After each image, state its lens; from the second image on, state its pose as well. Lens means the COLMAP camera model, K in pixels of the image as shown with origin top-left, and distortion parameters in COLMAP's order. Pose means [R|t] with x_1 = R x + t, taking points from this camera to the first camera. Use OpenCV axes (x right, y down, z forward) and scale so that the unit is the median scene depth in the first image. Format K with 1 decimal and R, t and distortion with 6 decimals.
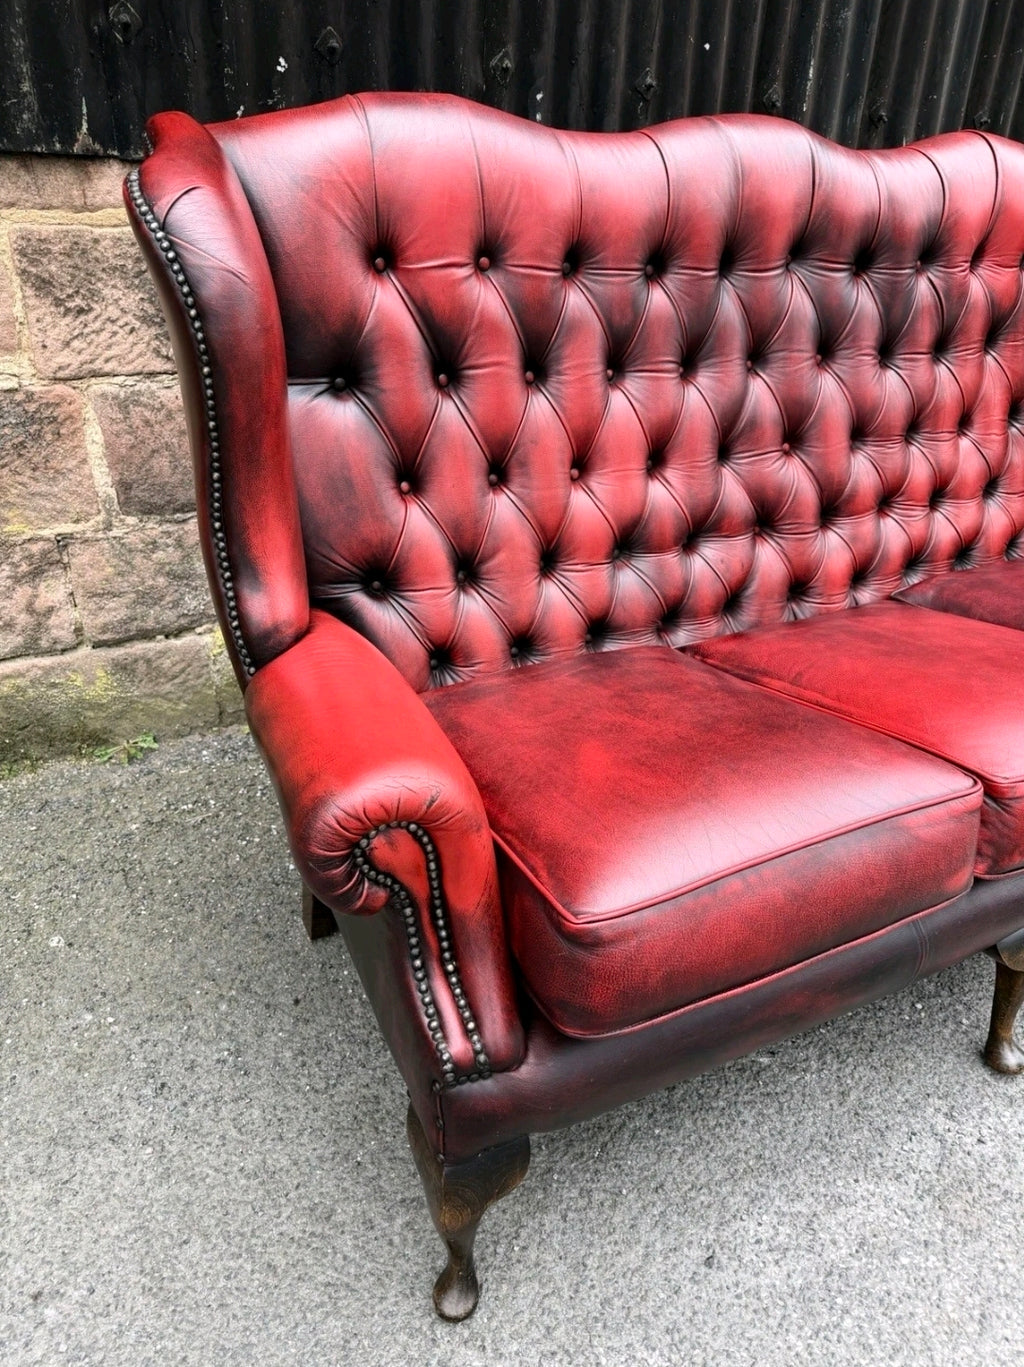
lens RADIAL K [[946.7, 0, 513.4], [0, 946.7, 681.0], [0, 0, 1]] dist [0.017538, -0.027222]
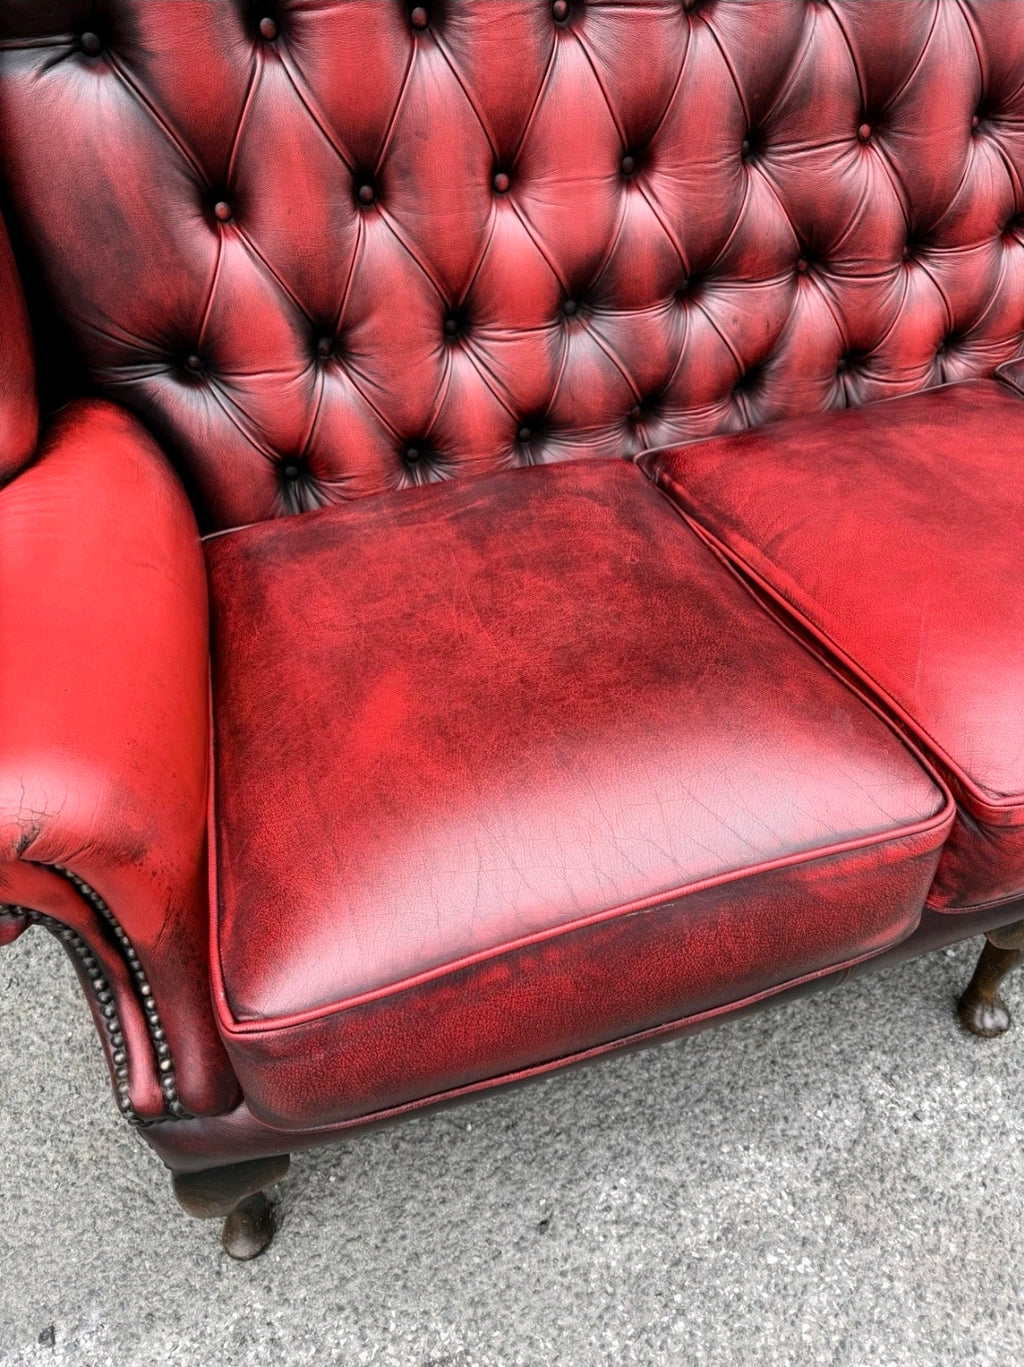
lens RADIAL K [[949.9, 0, 528.9], [0, 949.9, 669.6], [0, 0, 1]] dist [0.010921, -0.029024]
pose [[0.988611, 0.089390, -0.121069, 0.243343], [-0.041431, 0.935054, 0.352076, -0.170776], [0.144678, -0.343050, 0.928108, 0.344240]]
